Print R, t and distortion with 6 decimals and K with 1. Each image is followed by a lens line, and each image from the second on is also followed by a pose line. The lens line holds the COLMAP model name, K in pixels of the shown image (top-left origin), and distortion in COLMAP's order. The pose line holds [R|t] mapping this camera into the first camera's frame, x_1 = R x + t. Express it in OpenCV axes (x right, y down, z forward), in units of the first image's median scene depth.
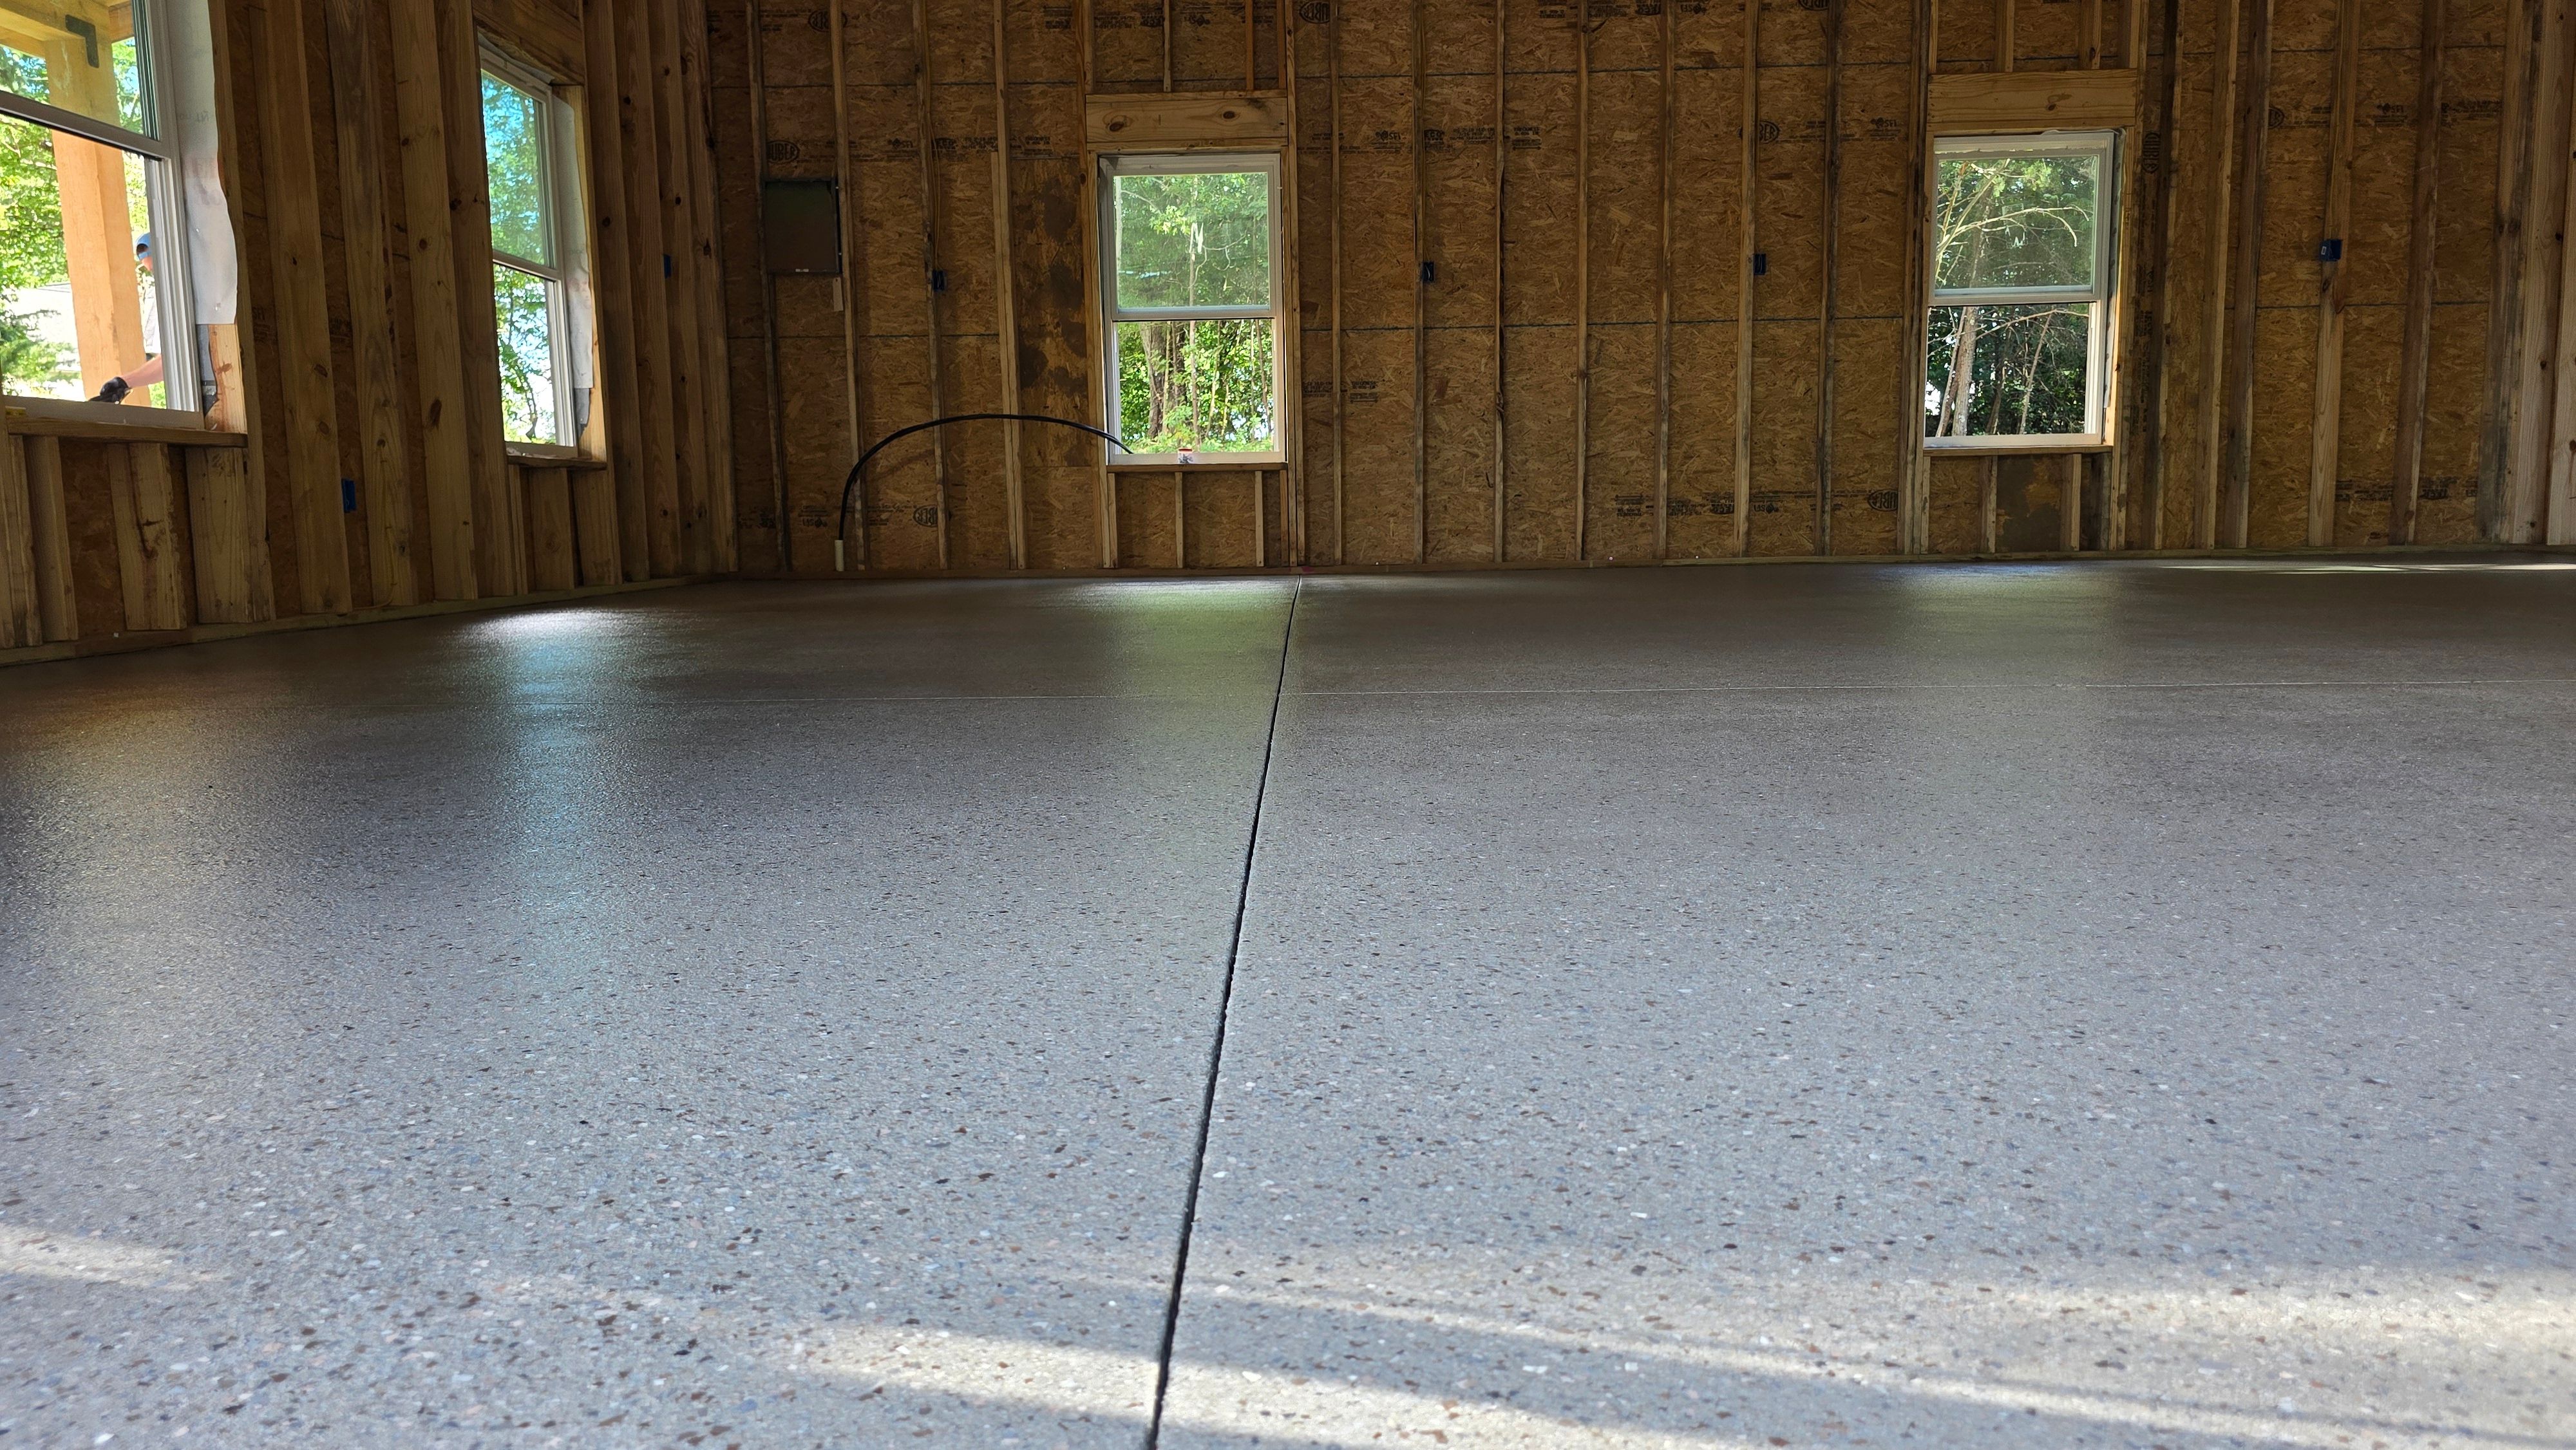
lens RADIAL K [[1754.3, 0, 1286.7], [0, 1754.3, 728.6], [0, 0, 1]] dist [0.059187, -0.065426]
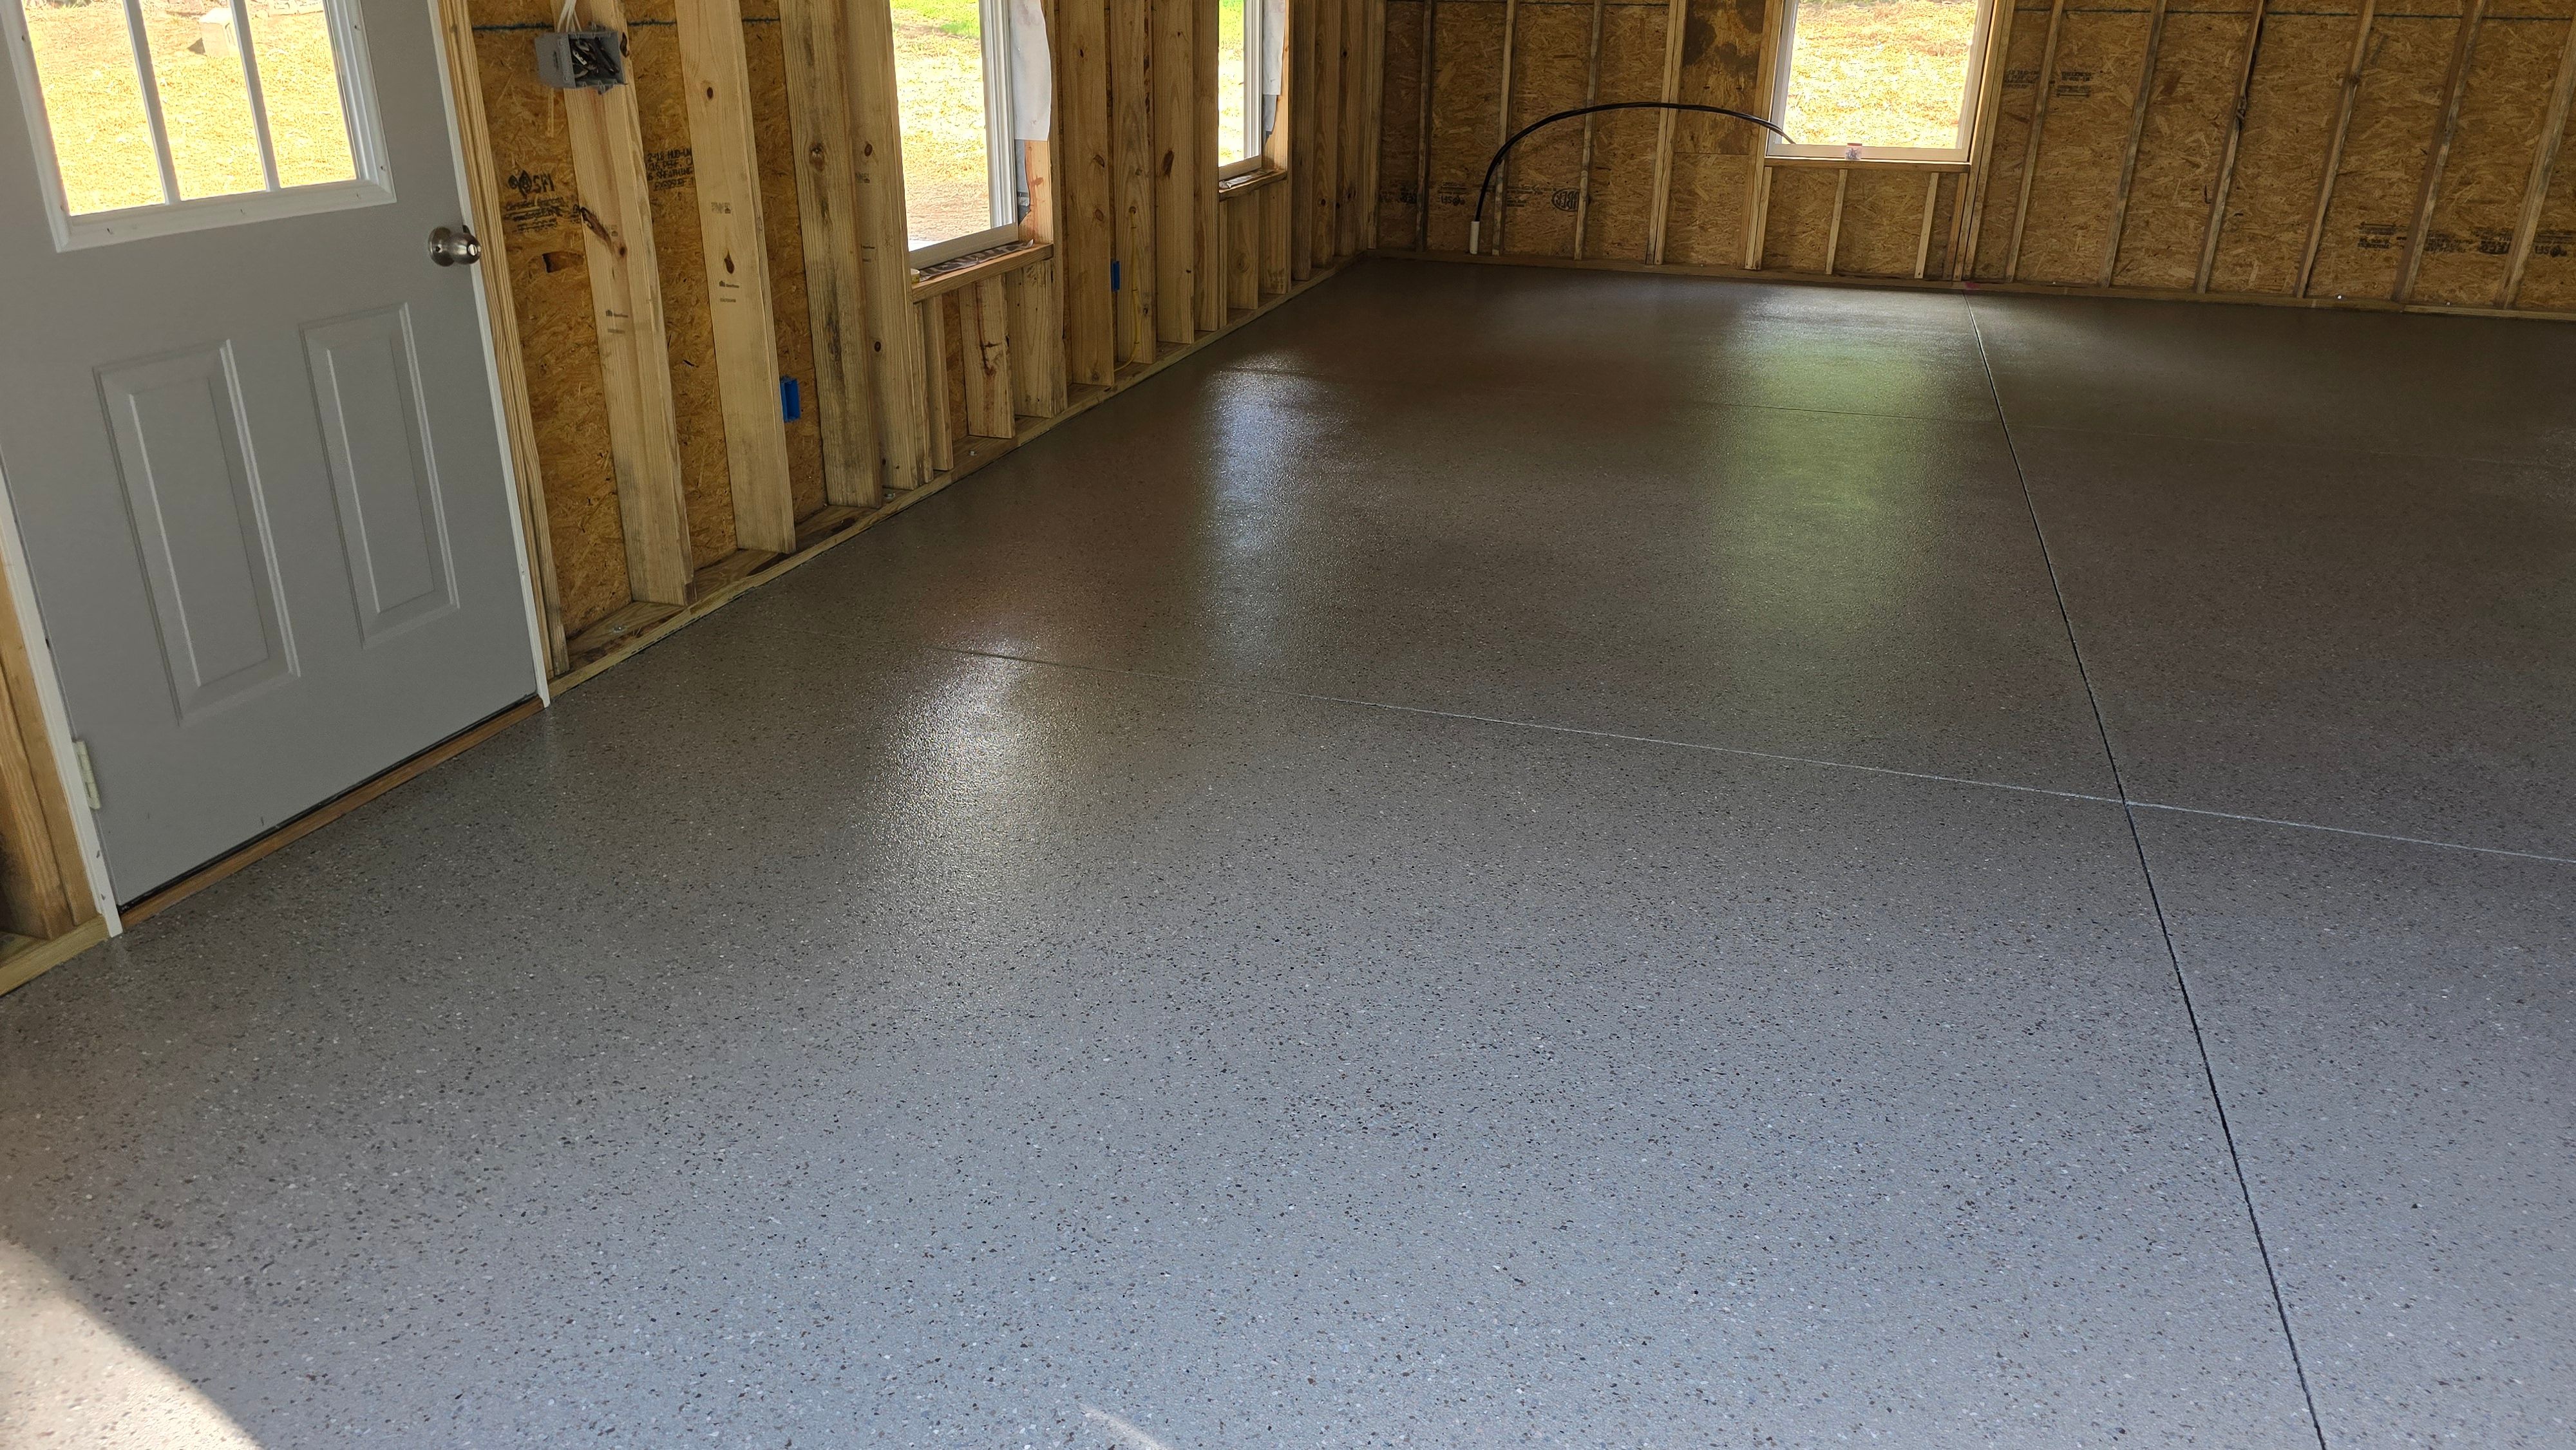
lens RADIAL K [[1754.3, 0, 1269.9], [0, 1754.3, 729.1], [0, 0, 1]] dist [0.059187, -0.065426]
pose [[0.959040, 0.135758, -0.248620, -0.080766], [-0.061448, 0.956481, 0.285250, -0.112694], [0.276525, -0.258289, 0.925646, -0.032296]]
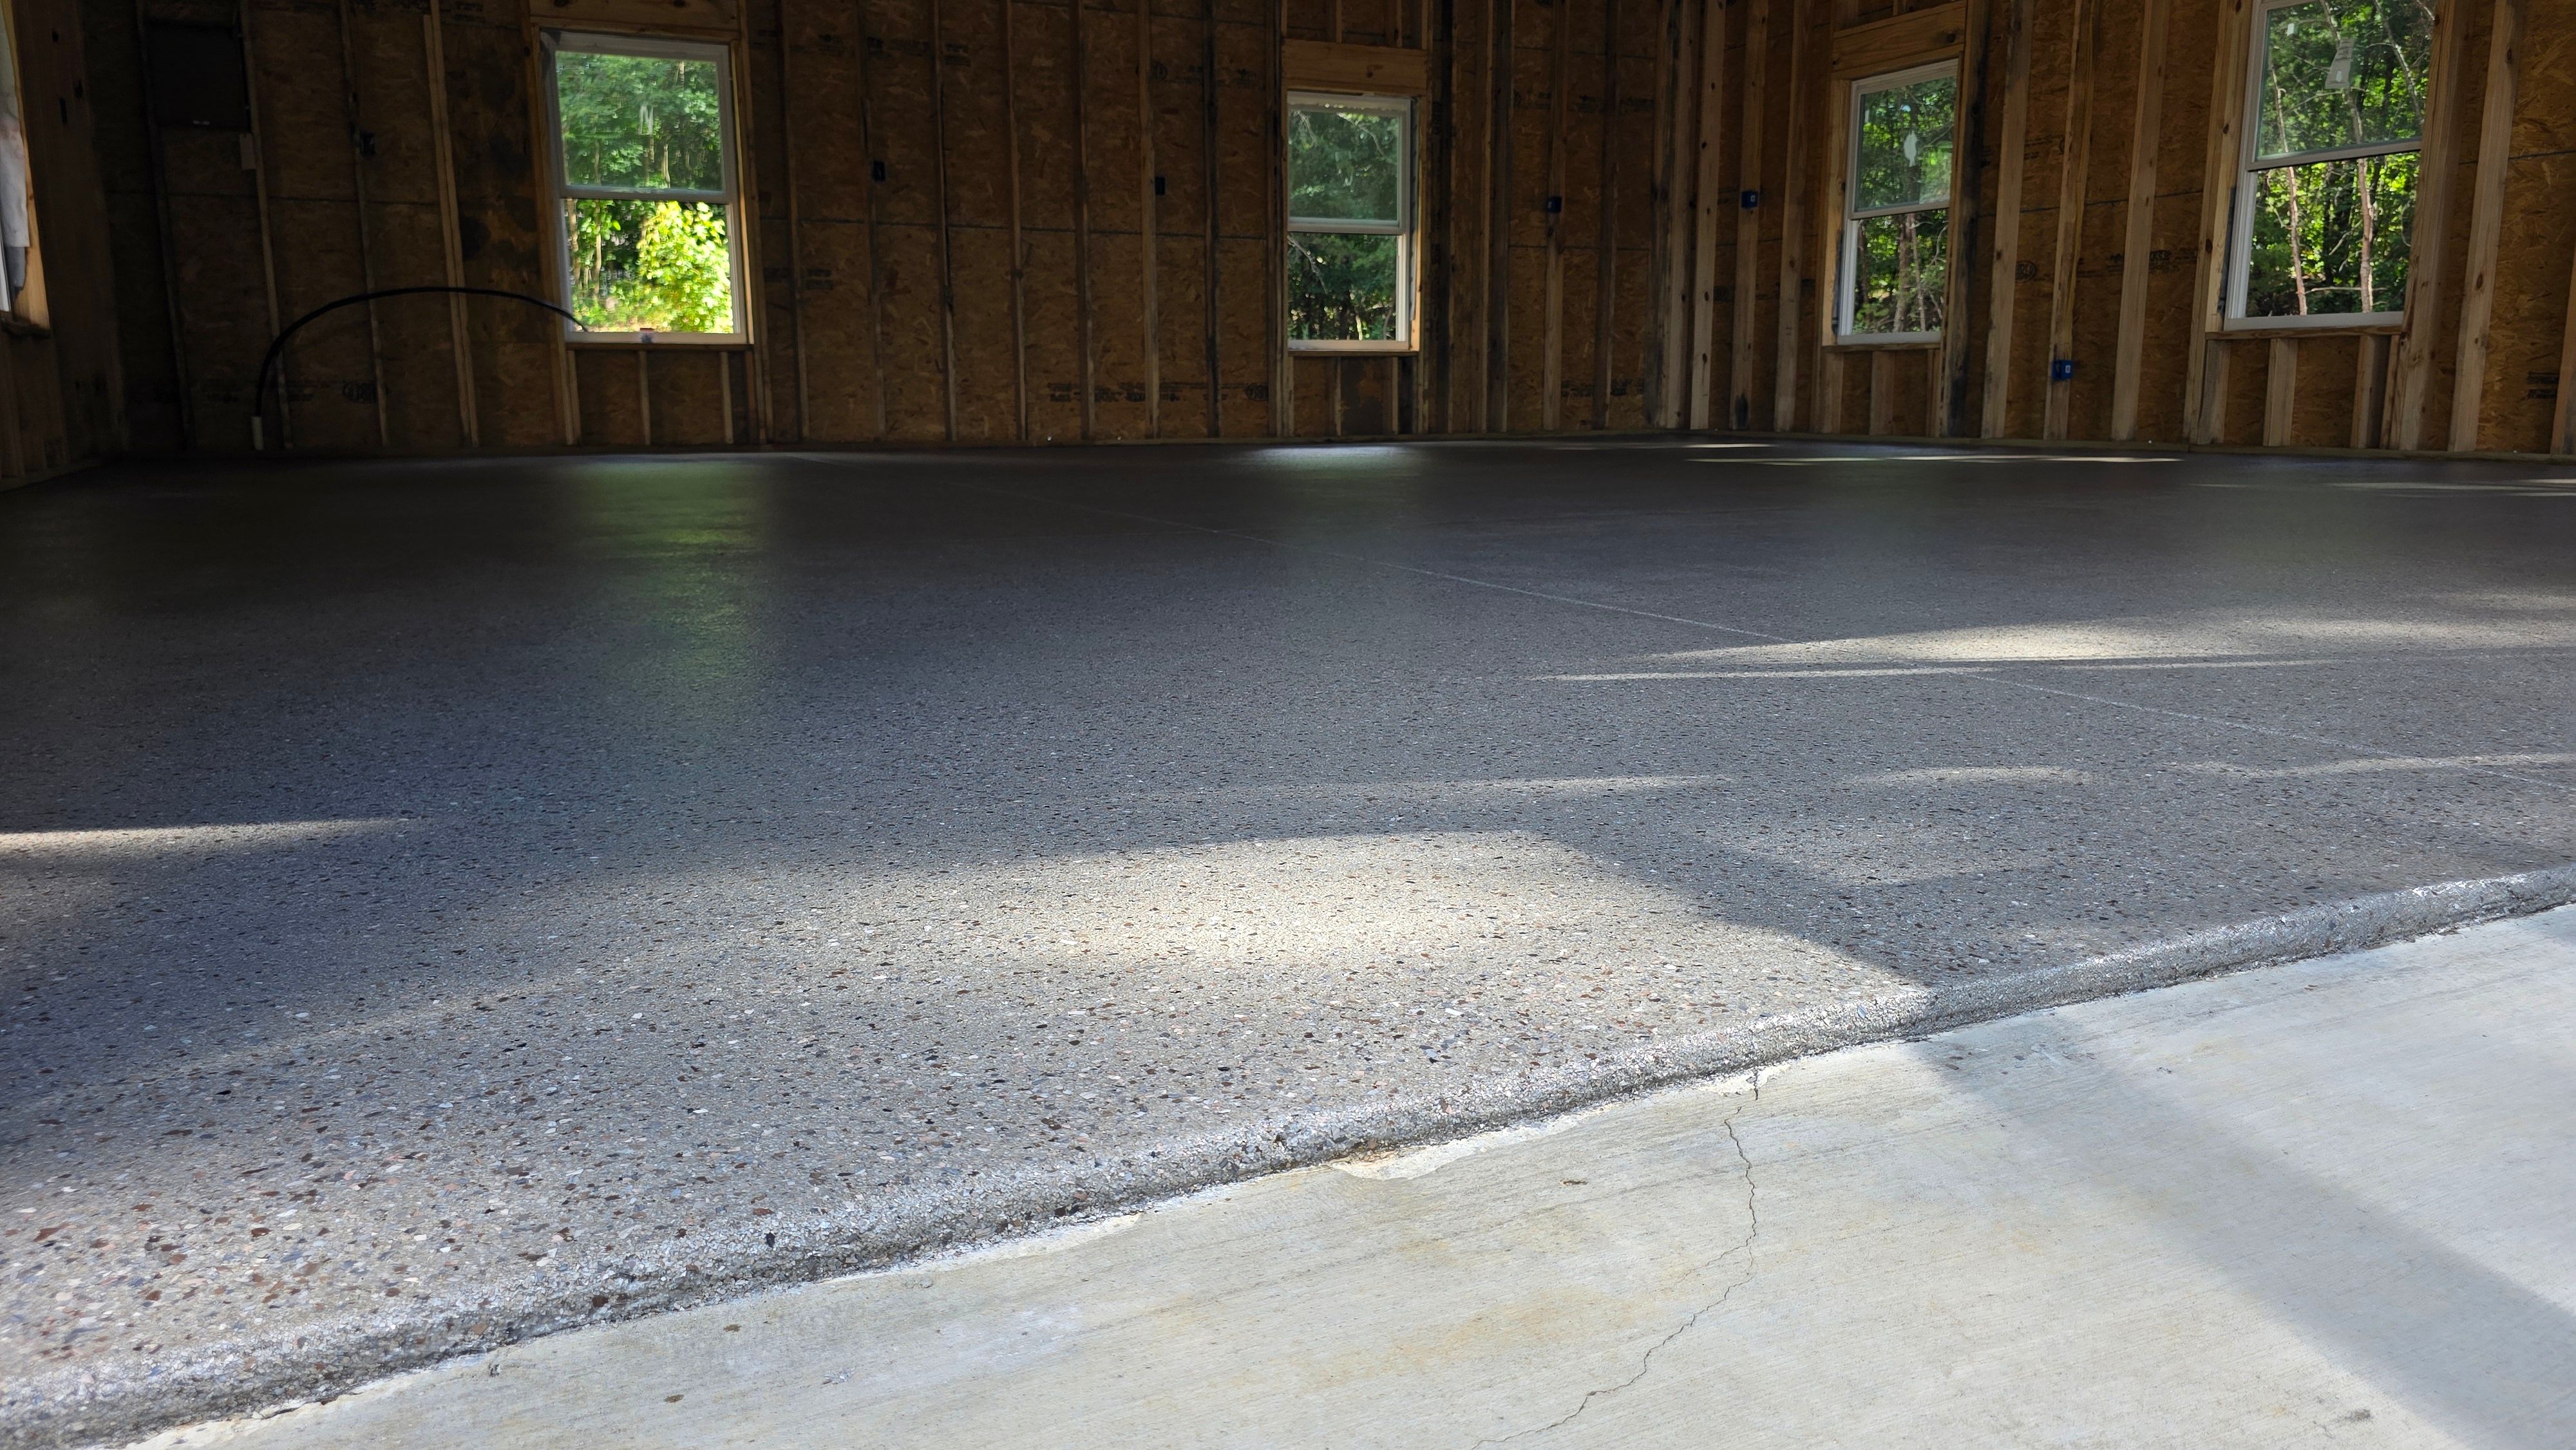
lens RADIAL K [[1754.3, 0, 1272.9], [0, 1754.3, 699.6], [0, 0, 1]] dist [0.059187, -0.065426]
pose [[0.891110, -0.066852, 0.448836, -0.212836], [0.044938, 0.997227, 0.059314, 0.011649], [-0.451557, -0.032686, 0.891643, -0.090630]]
